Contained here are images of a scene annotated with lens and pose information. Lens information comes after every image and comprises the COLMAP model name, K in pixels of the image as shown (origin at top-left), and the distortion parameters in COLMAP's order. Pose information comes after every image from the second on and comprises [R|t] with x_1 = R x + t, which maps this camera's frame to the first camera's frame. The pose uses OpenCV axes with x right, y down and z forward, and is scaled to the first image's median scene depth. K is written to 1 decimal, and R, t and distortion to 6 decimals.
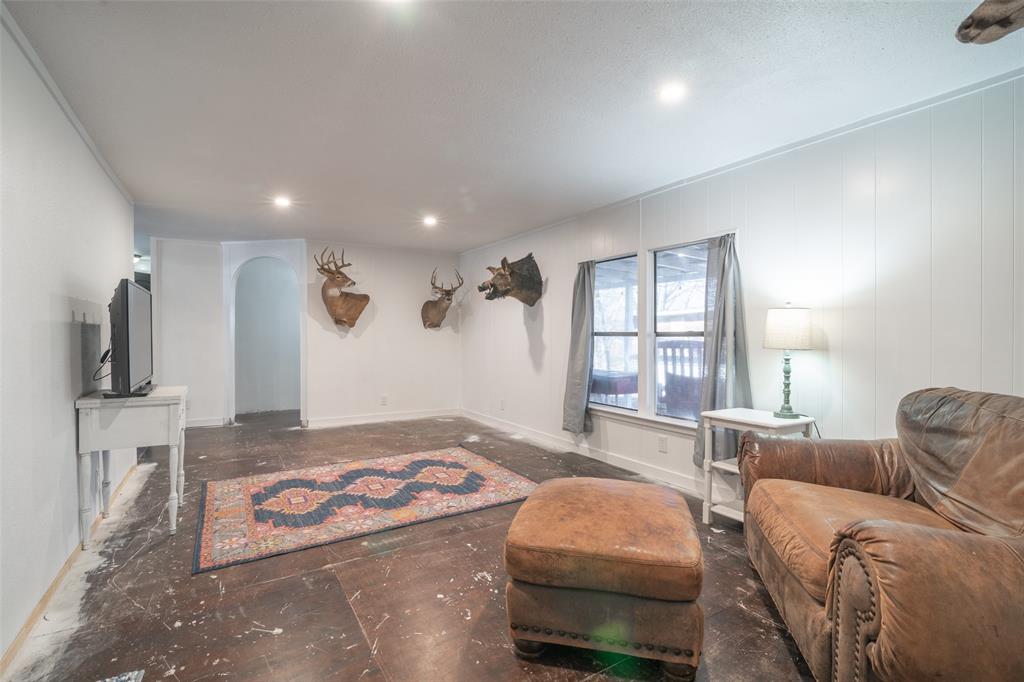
lens RADIAL K [[470.1, 0, 513.5], [0, 470.1, 338.4], [0, 0, 1]] dist [-0.012436, 0.000745]
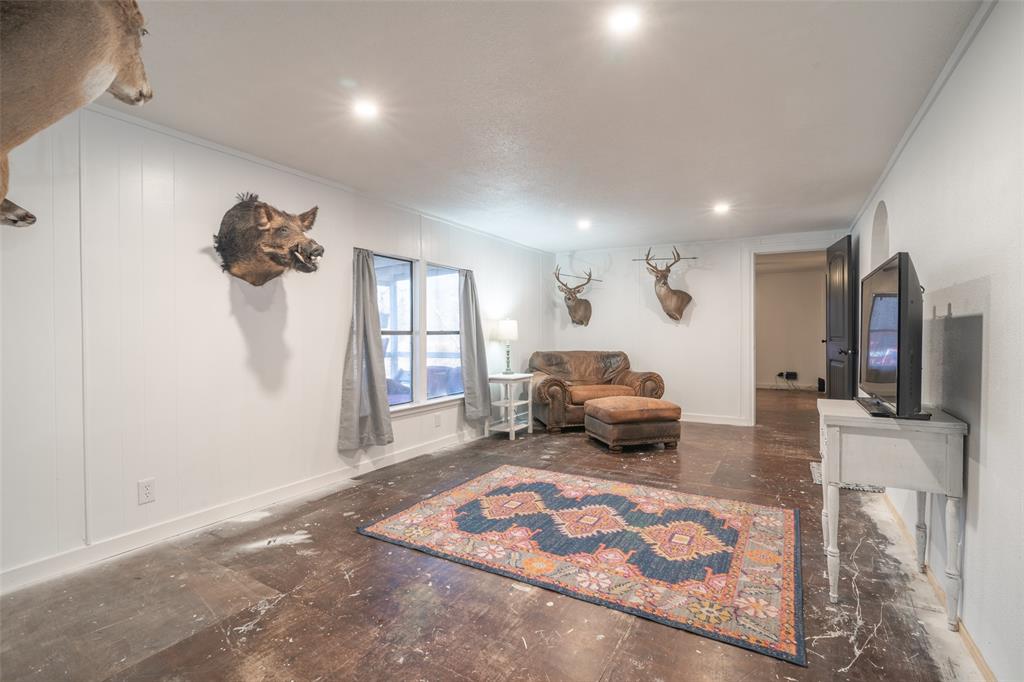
lens RADIAL K [[470.1, 0, 513.5], [0, 470.1, 338.4], [0, 0, 1]] dist [-0.012436, 0.000745]
pose [[-0.460577, -0.008795, 0.887576, -1.020799], [0.008953, 0.999854, 0.014553, -0.012400], [-0.887574, 0.014650, -0.460431, 1.592064]]
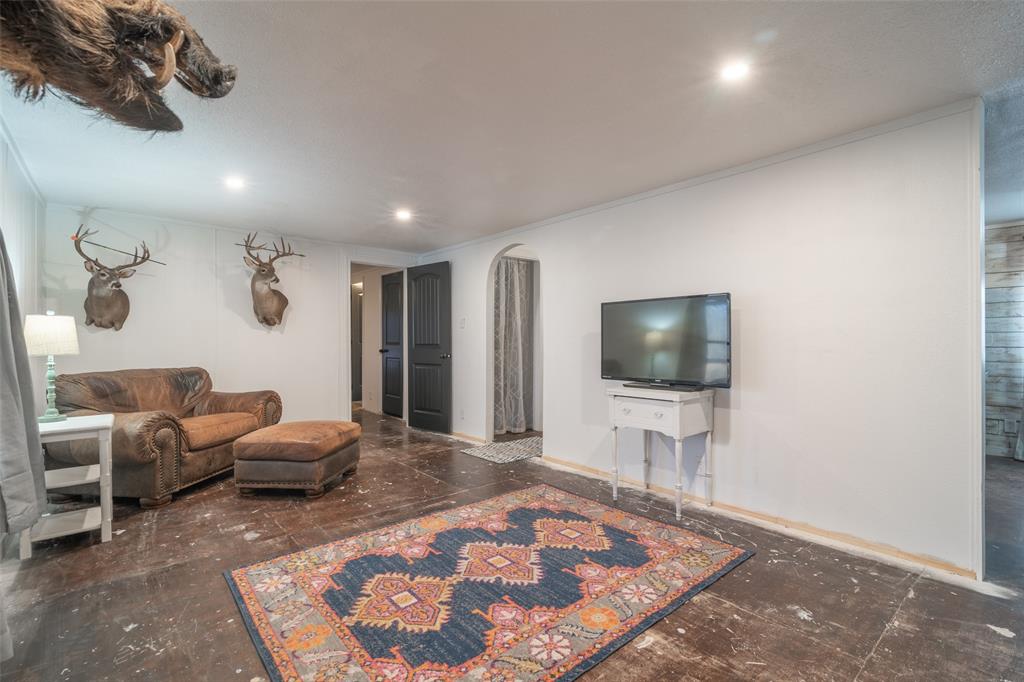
lens RADIAL K [[470.1, 0, 513.5], [0, 470.1, 338.4], [0, 0, 1]] dist [-0.012436, 0.000745]
pose [[-0.989921, 0.002947, -0.141590, -0.234762], [0.002528, 0.999992, 0.003143, -0.012903], [0.141598, 0.002753, -0.989920, 1.800566]]
